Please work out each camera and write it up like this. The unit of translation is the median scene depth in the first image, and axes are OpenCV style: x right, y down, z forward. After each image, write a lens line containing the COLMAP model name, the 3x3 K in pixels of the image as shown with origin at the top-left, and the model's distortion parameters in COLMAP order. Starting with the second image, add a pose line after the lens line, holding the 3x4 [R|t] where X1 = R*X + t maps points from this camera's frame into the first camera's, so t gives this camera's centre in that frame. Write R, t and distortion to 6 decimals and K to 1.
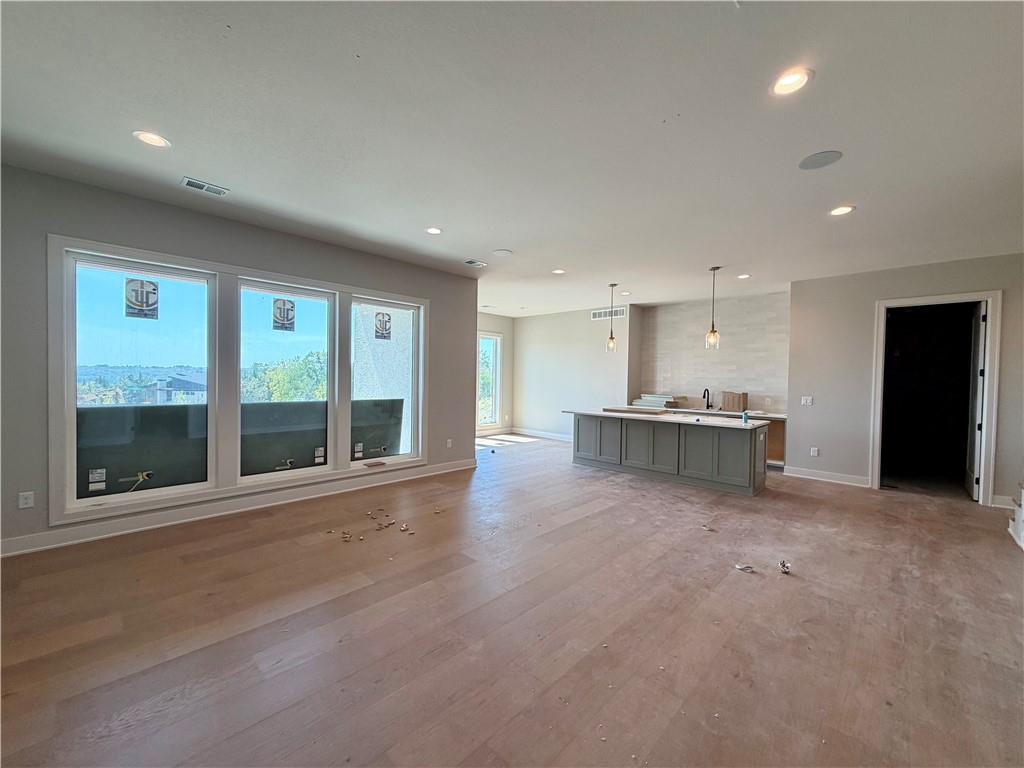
lens RADIAL K [[408.7, 0, 512.1], [0, 408.7, 383.4], [0, 0, 1]] dist [0.000360, 0.000816]
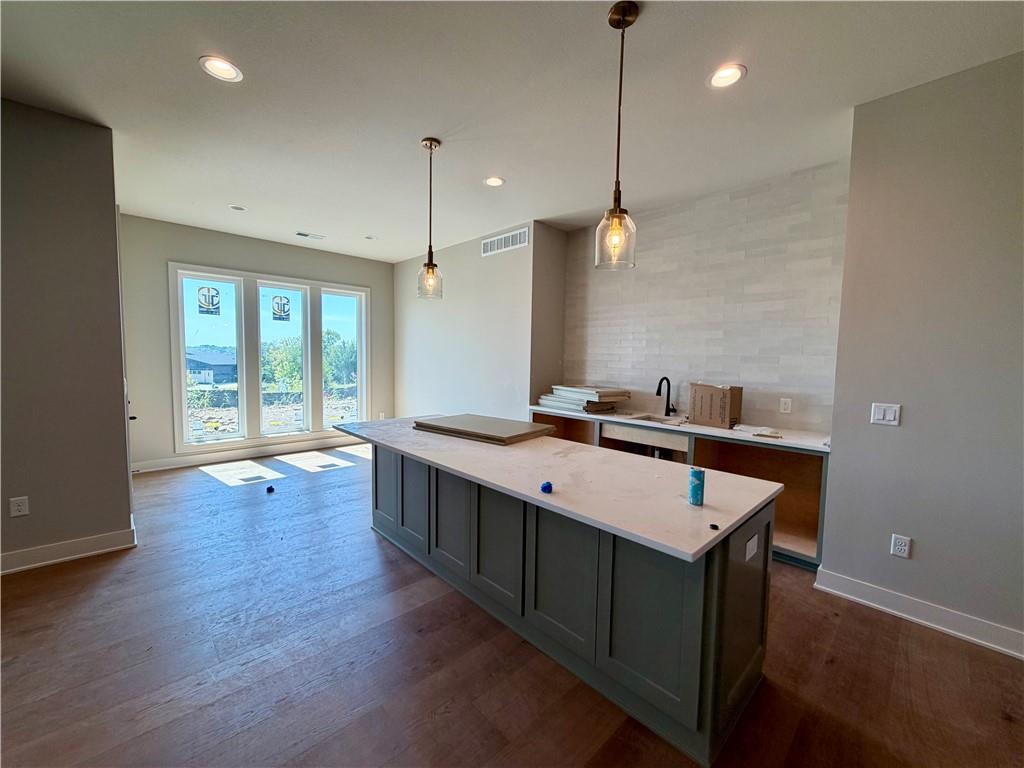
lens RADIAL K [[408.7, 0, 510.6], [0, 408.7, 384.9], [0, 0, 1]] dist [0.000360, 0.000816]
pose [[0.999030, 0.003665, -0.043871, 0.421132], [-0.001304, 0.998555, 0.053726, -0.006117], [0.044005, -0.053617, 0.997592, 0.660587]]
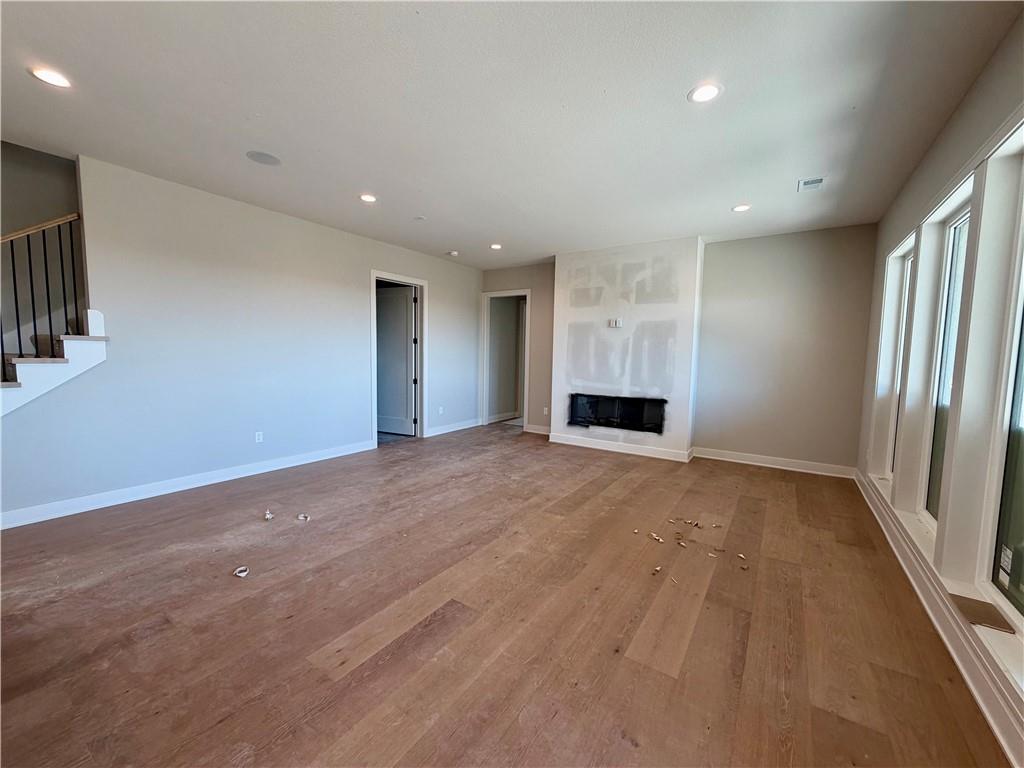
lens RADIAL K [[408.7, 0, 510.0], [0, 408.7, 384.1], [0, 0, 1]] dist [0.000360, 0.000816]
pose [[-0.984941, -0.022343, -0.171440, 0.123217], [-0.037916, 0.995389, 0.088107, -0.015320], [0.168681, 0.093281, -0.981247, 1.203301]]
